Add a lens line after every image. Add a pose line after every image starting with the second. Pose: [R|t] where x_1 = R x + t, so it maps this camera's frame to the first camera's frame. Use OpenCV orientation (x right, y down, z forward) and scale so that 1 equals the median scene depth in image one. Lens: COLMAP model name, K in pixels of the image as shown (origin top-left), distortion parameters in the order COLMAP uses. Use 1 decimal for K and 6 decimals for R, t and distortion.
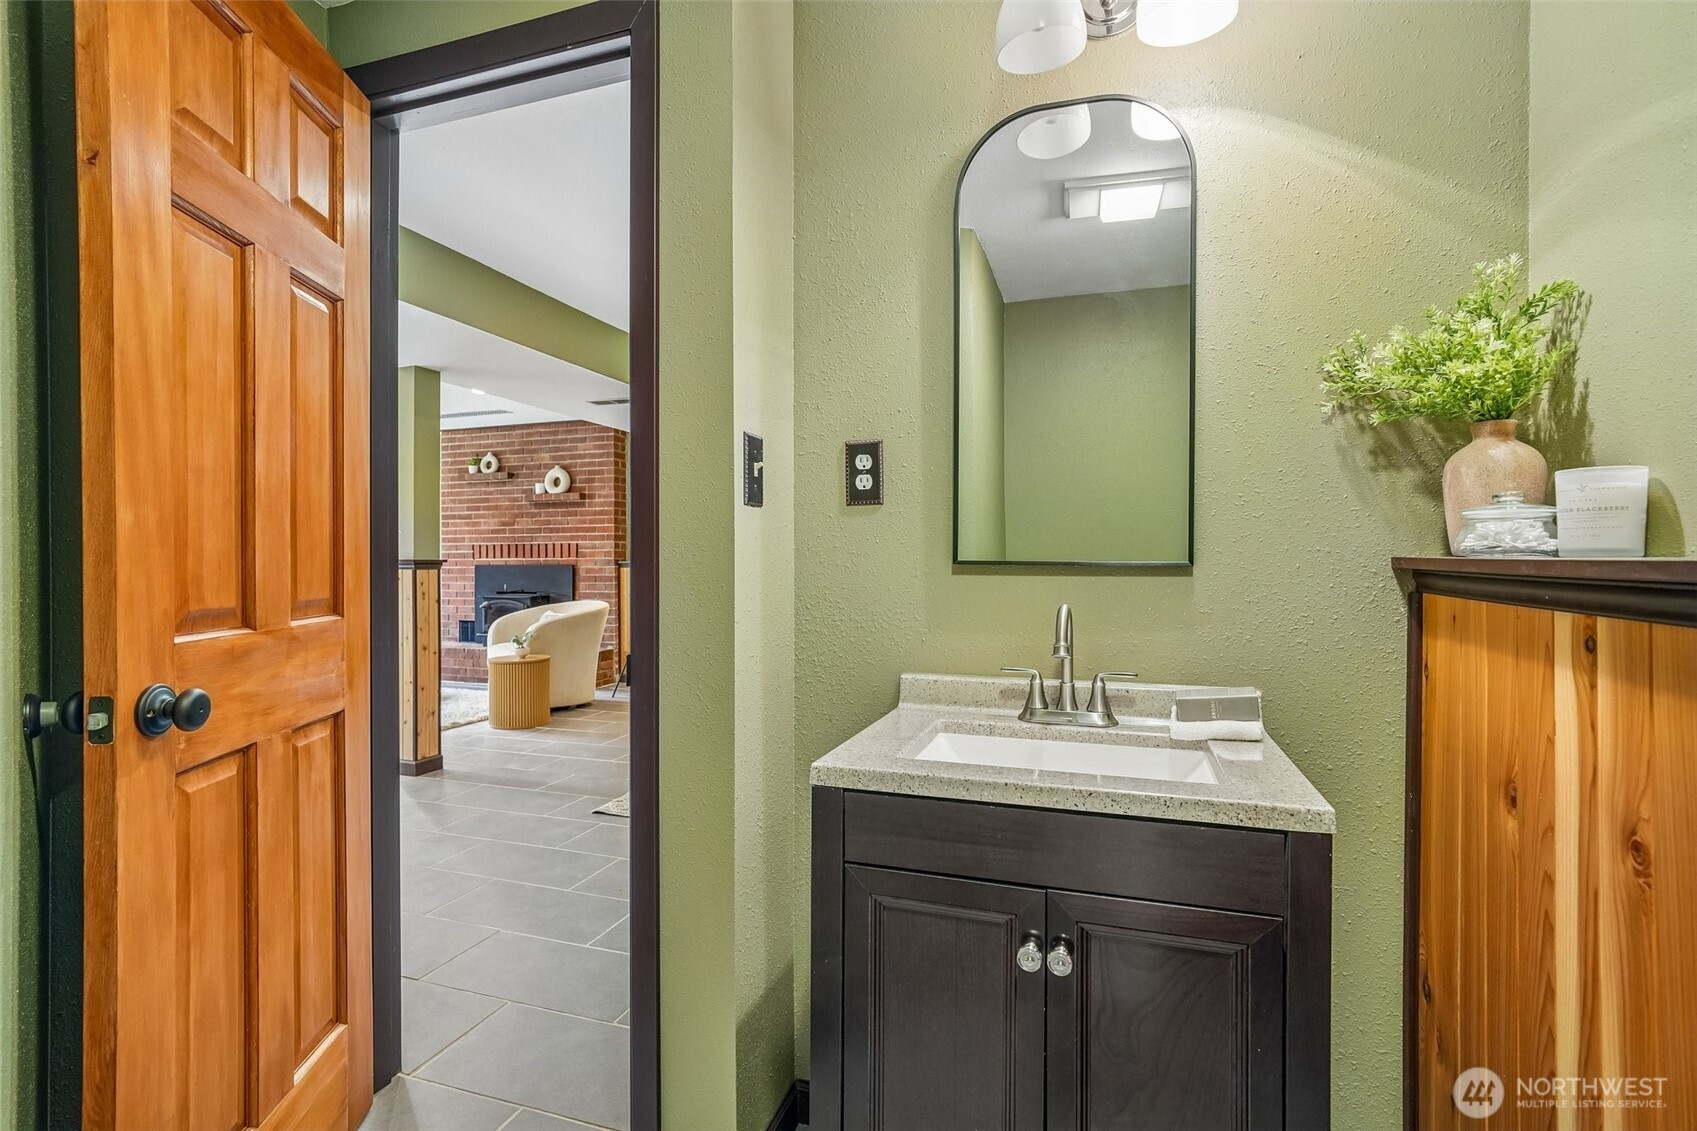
lens RADIAL K [[800.5, 0, 855.0], [0, 800.5, 548.9], [0, 0, 1]] dist [-0.001750, 0.000505]
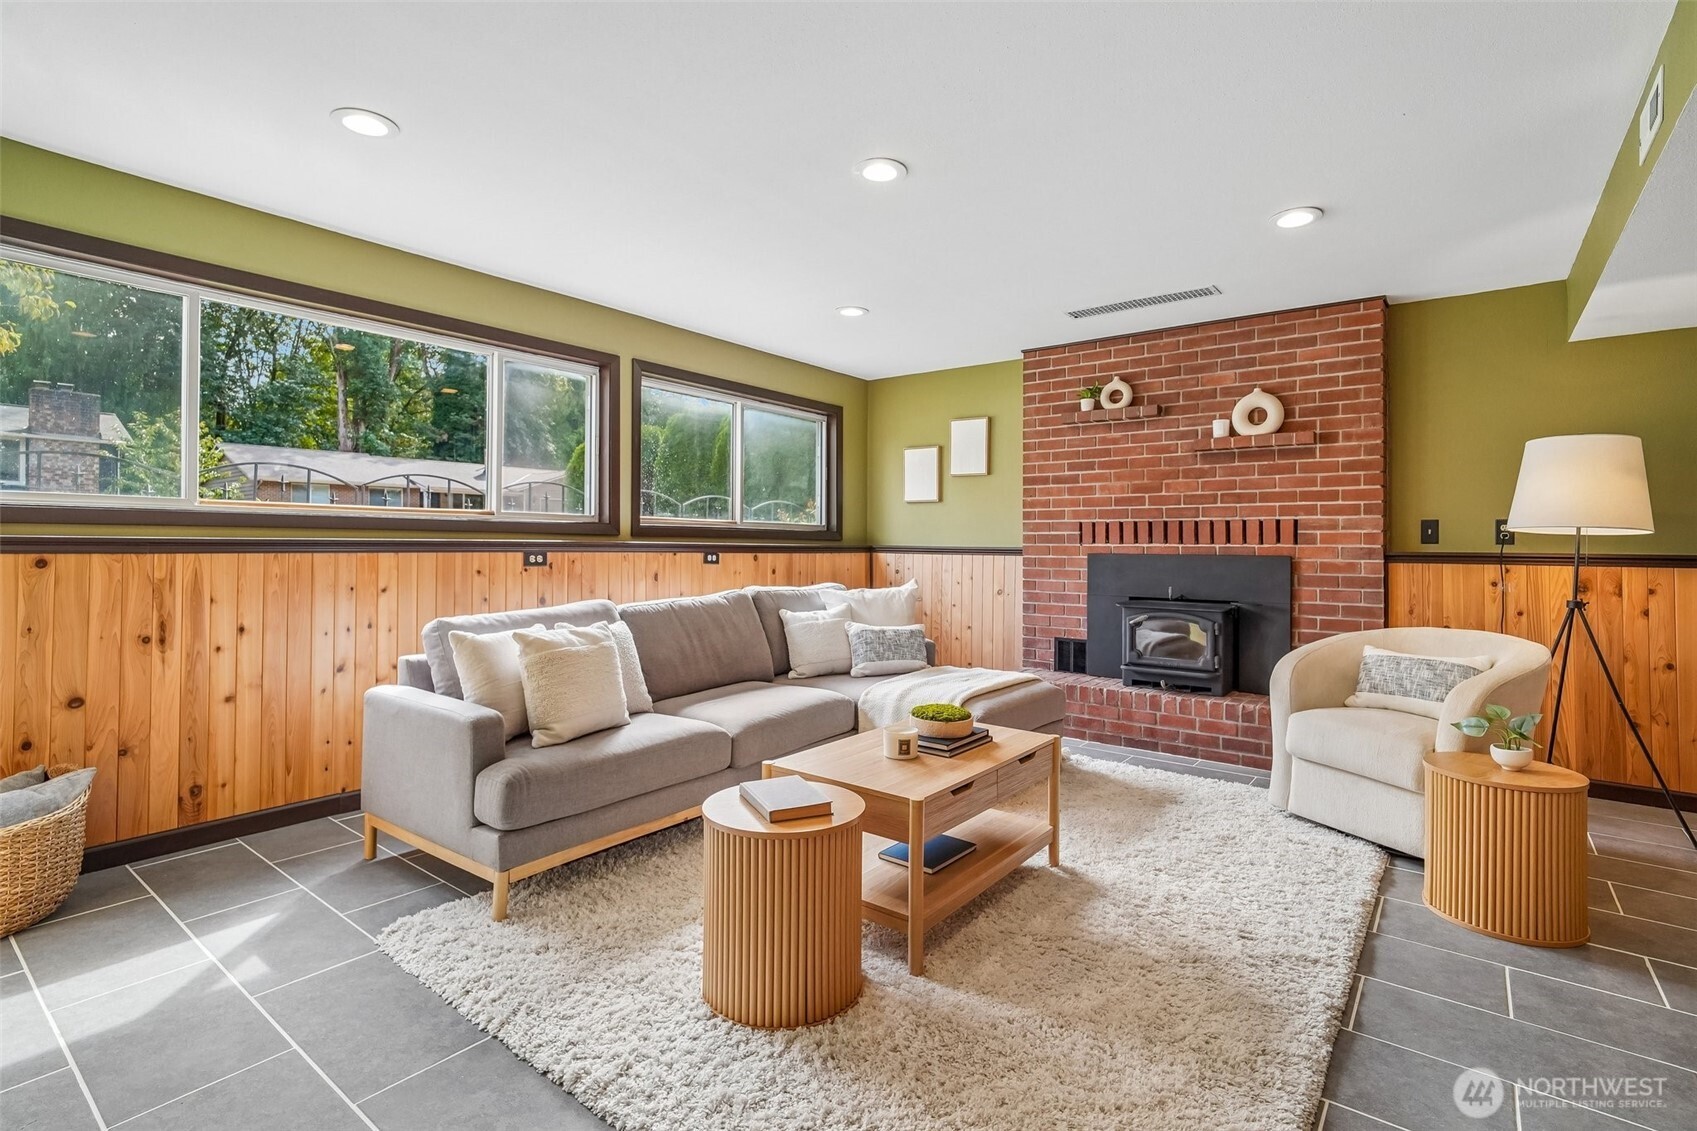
lens RADIAL K [[805.1, 0, 849.2], [0, 805.1, 544.2], [0, 0, 1]] dist [-0.030256, 0.000528]
pose [[0.943488, 0.009217, -0.331279, -0.456353], [-0.004686, 0.999884, 0.014474, 0.004175], [0.331374, -0.012104, 0.943422, 0.338871]]
